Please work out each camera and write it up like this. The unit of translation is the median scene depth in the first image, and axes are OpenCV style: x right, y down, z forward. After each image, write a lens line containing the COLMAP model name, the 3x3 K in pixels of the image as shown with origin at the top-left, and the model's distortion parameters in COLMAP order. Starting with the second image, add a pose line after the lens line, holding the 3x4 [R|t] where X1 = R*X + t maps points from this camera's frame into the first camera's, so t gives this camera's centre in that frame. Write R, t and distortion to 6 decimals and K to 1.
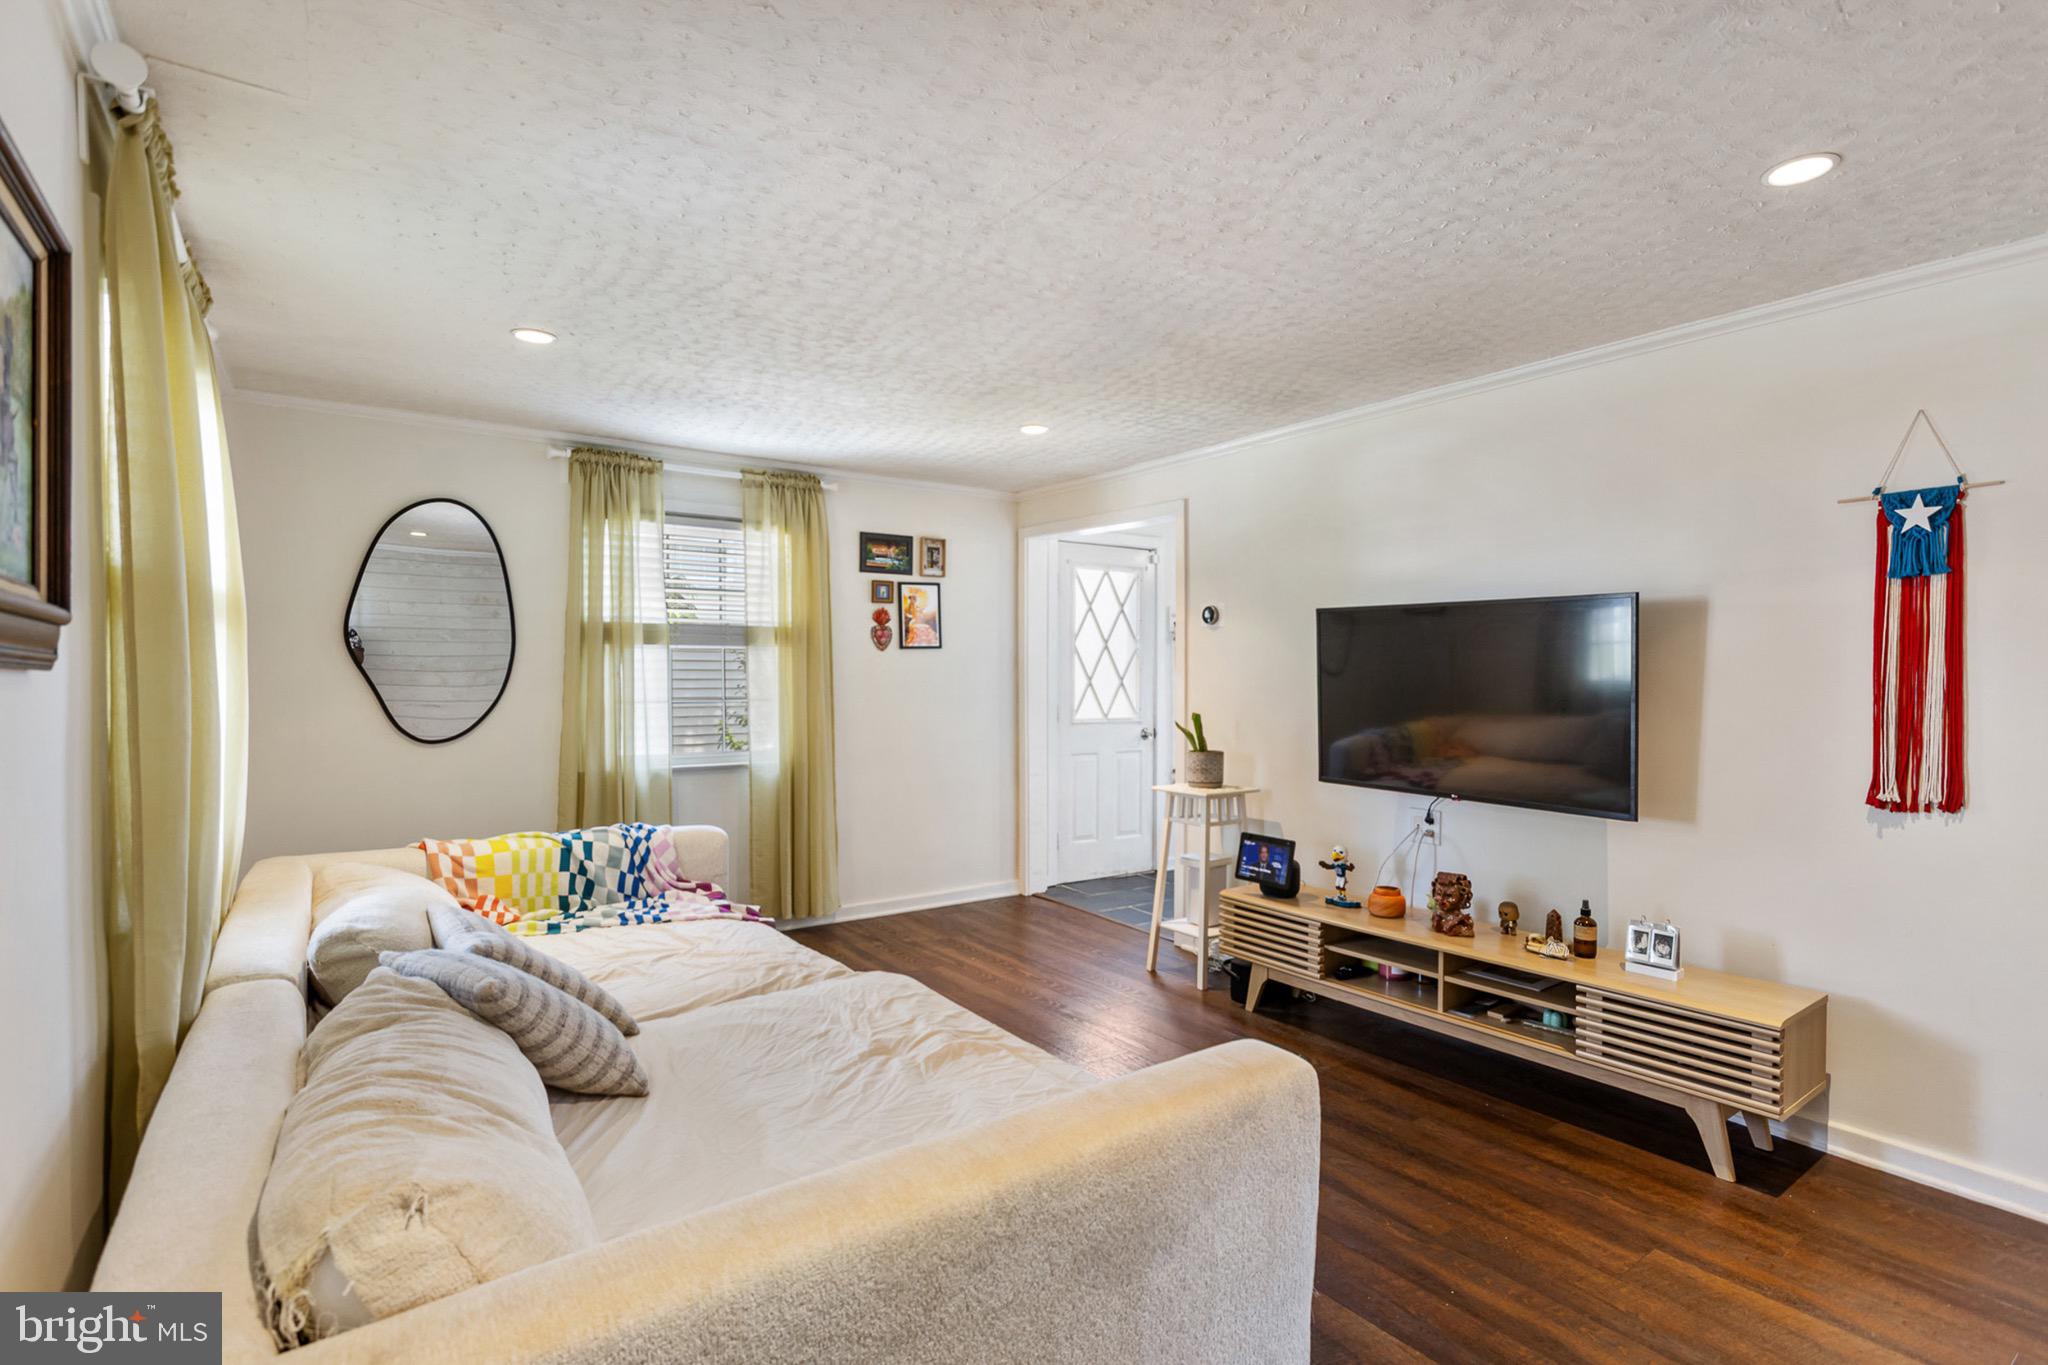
lens RADIAL K [[992.9, 0, 1030.2], [0, 992.9, 697.3], [0, 0, 1]] dist [-0.002687, 0.003723]
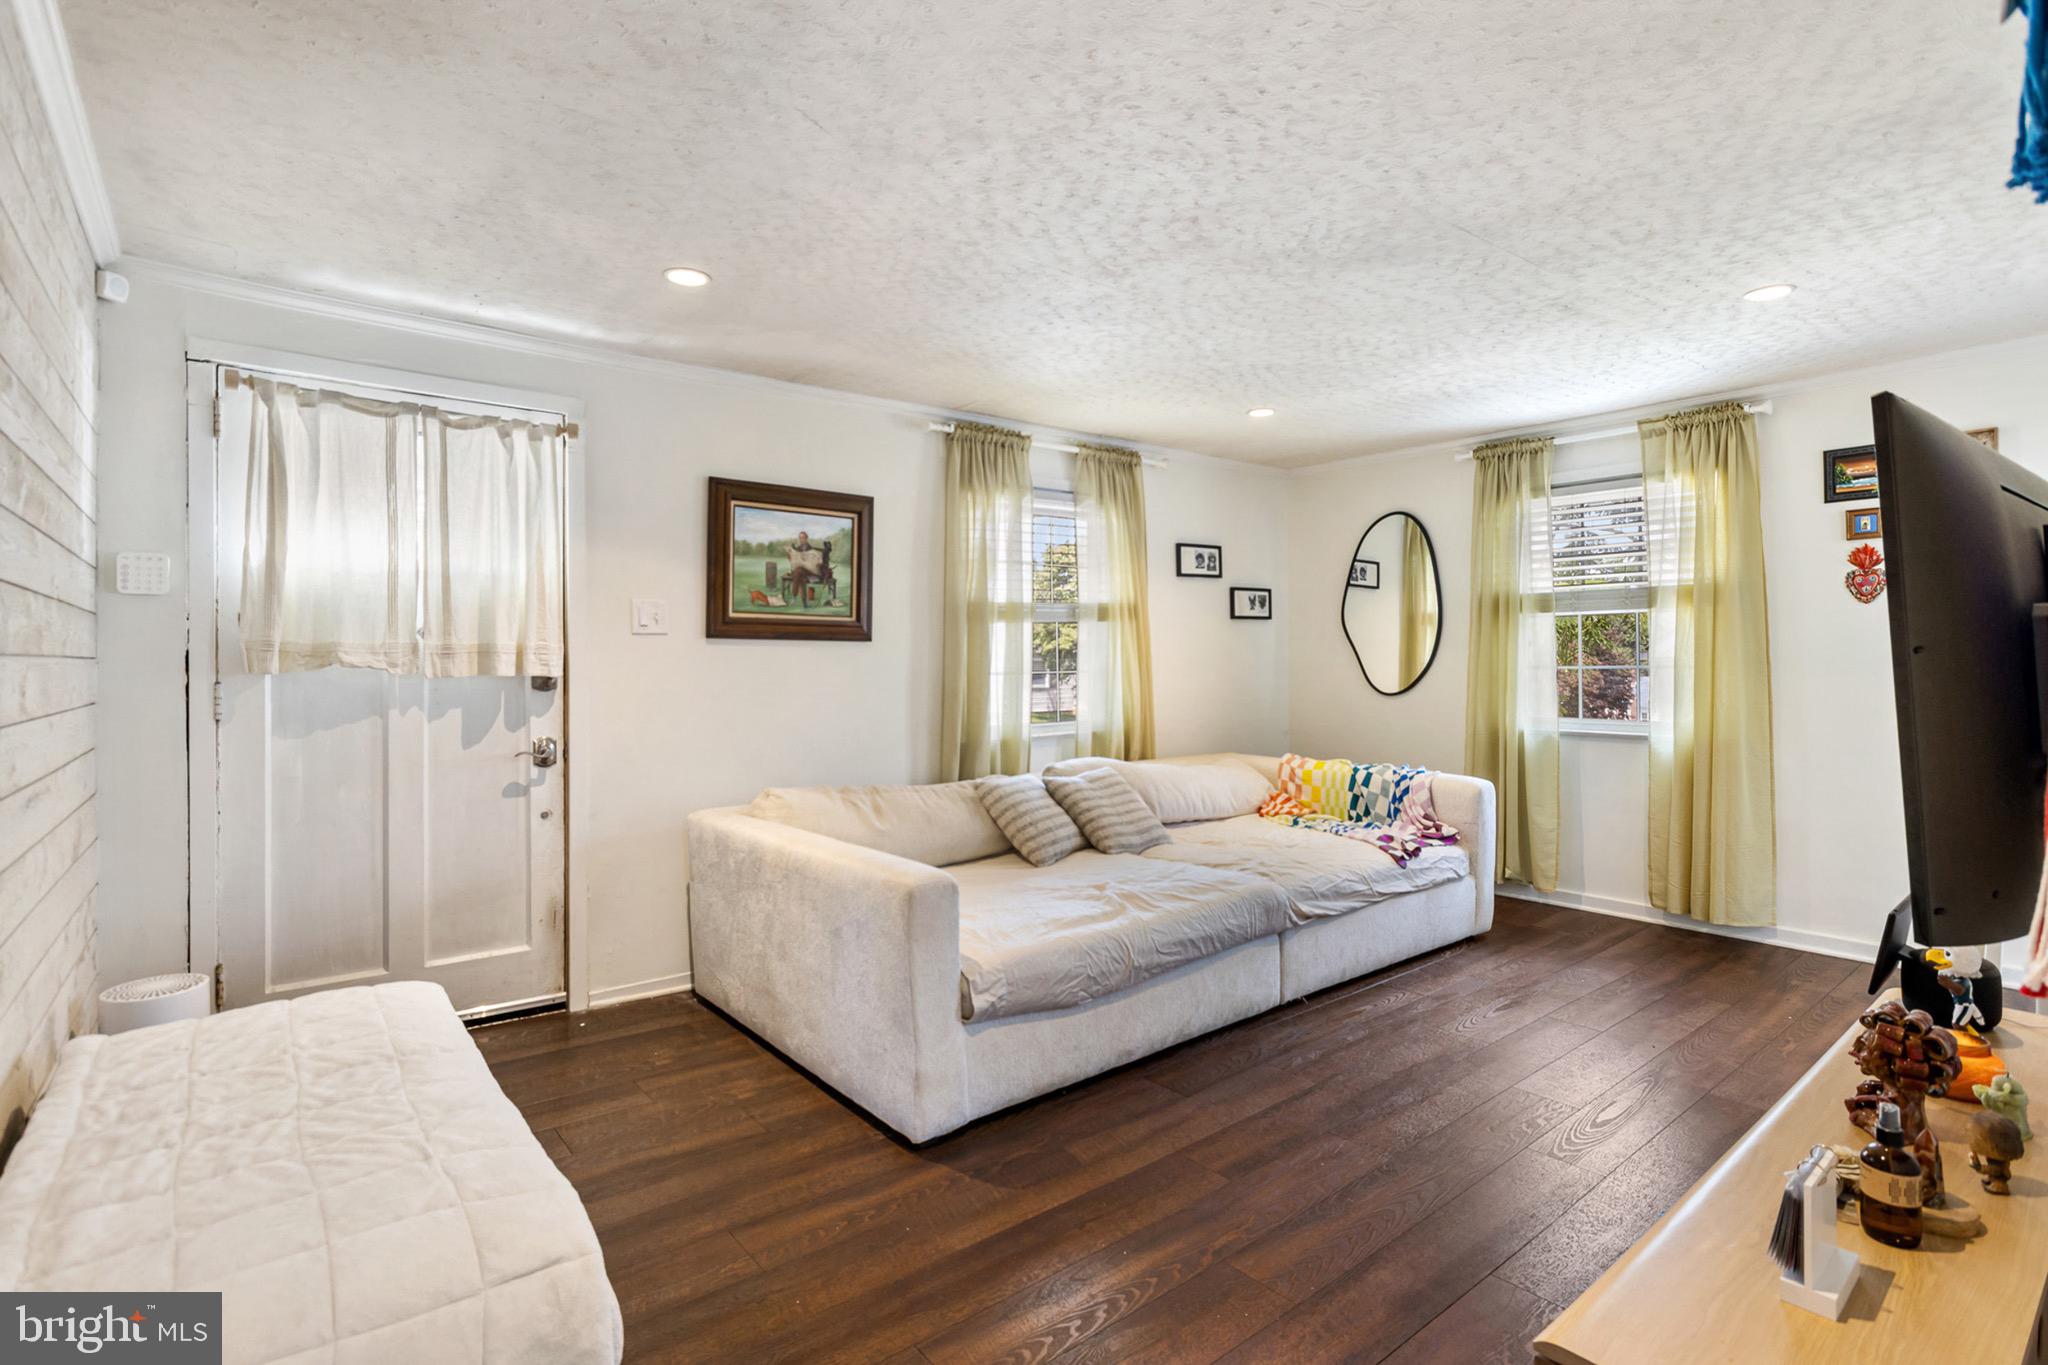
lens RADIAL K [[992.9, 0, 1025.8], [0, 992.9, 665.1], [0, 0, 1]] dist [-0.002687, 0.003723]
pose [[0.052529, 0.004298, -0.998610, 0.805755], [-0.014684, 0.999886, 0.003531, 0.008723], [0.998511, 0.014478, 0.052586, 0.485503]]
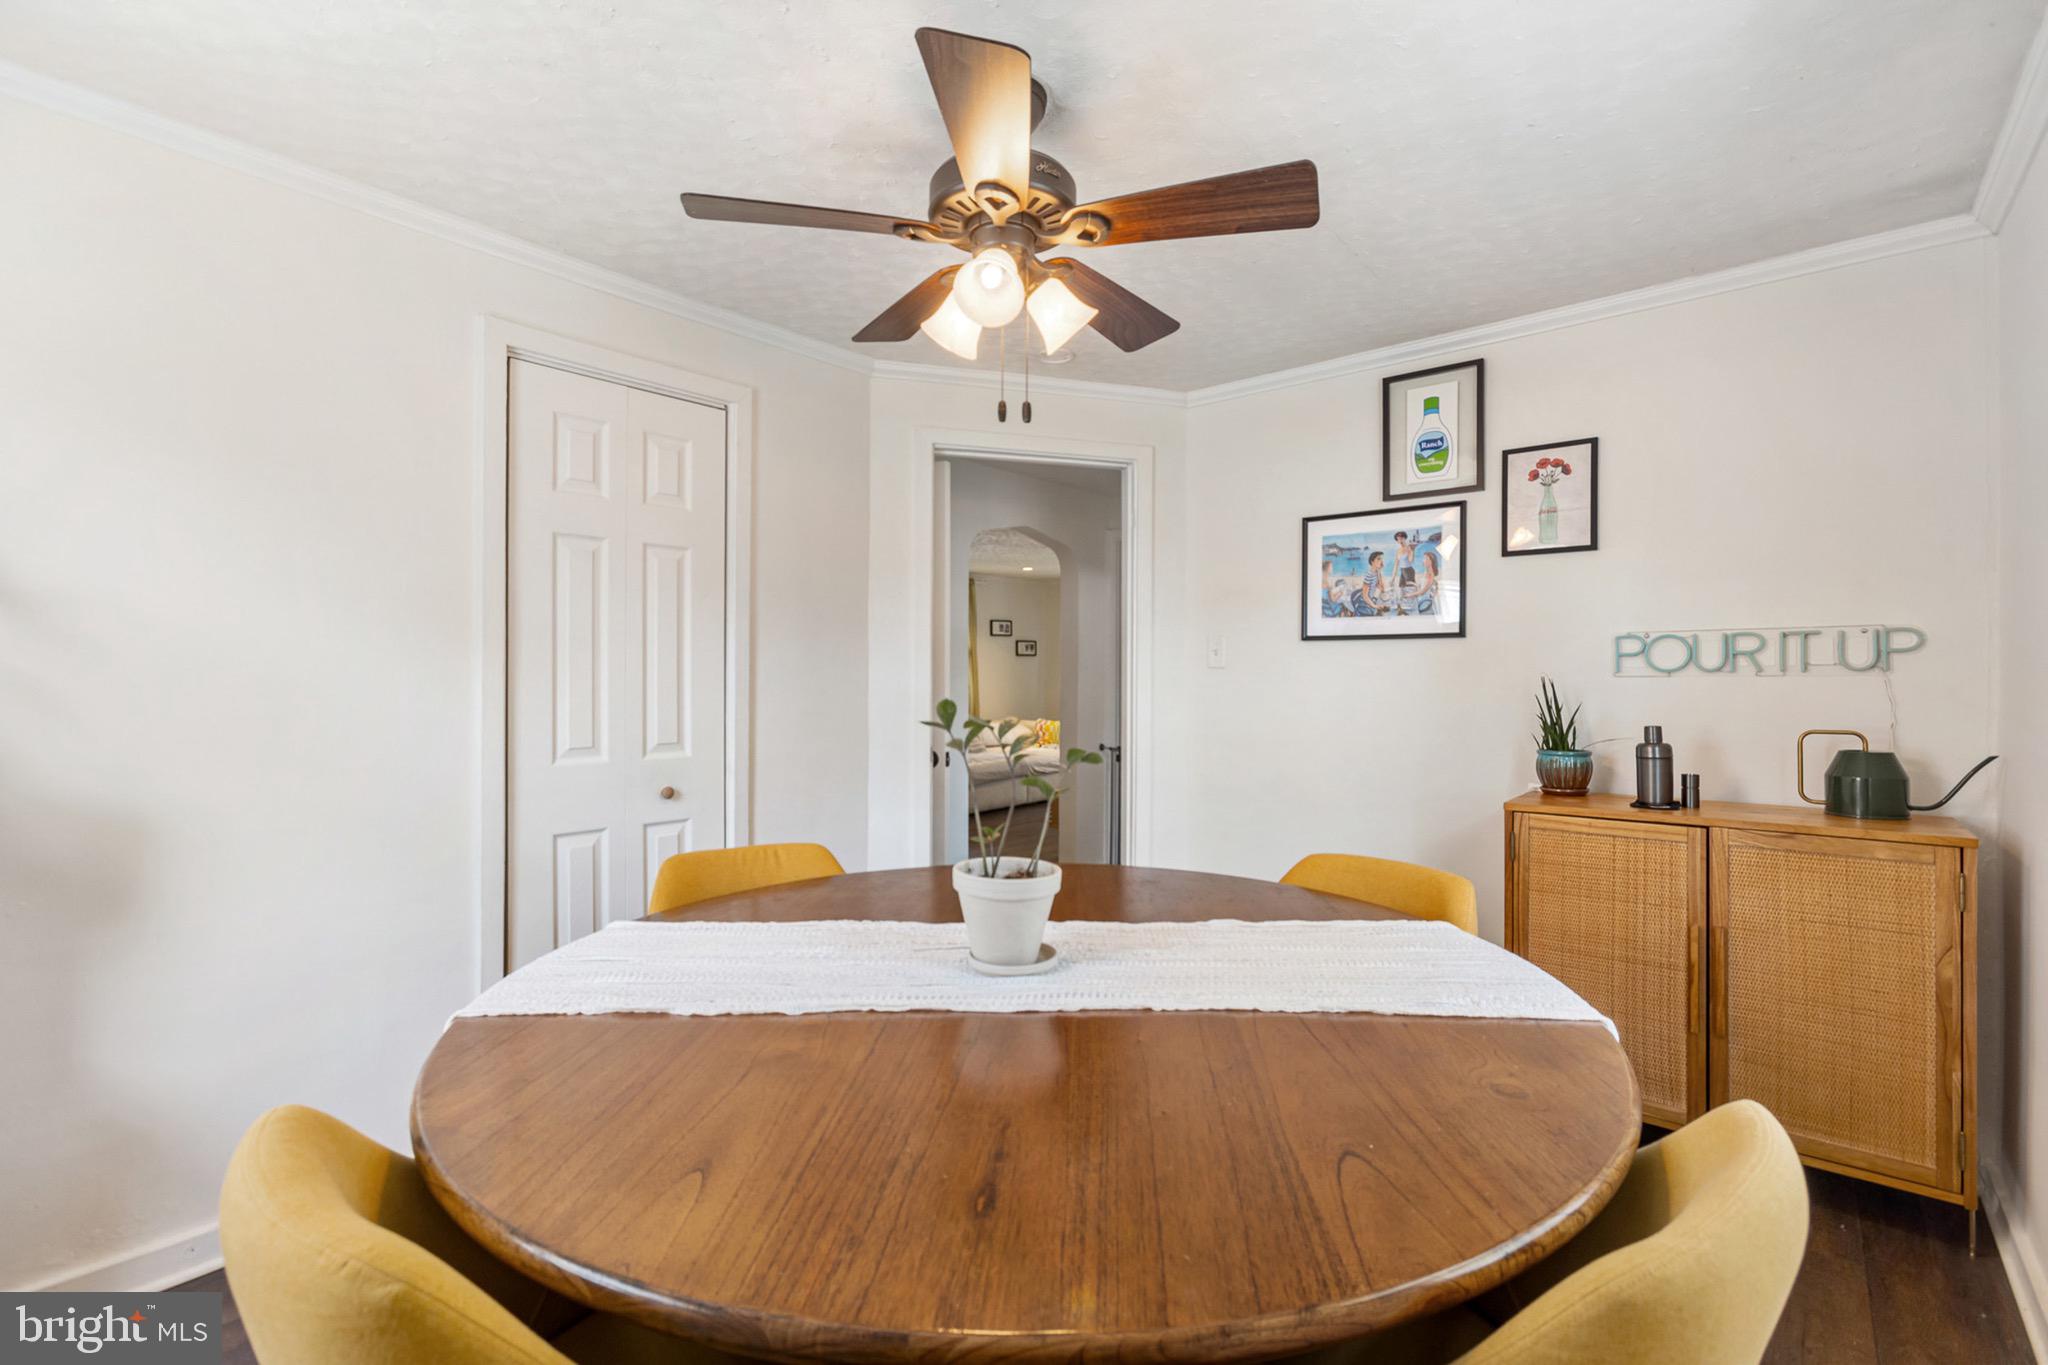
lens RADIAL K [[925.5, 0, 1024.4], [0, 925.5, 677.9], [0, 0, 1]] dist [0.003914, 0.000605]
pose [[0.236923, 0.002346, -0.971526, 2.237813], [-0.025254, 0.999674, -0.003745, 0.020448], [0.971200, 0.025422, 0.236905, 0.193998]]
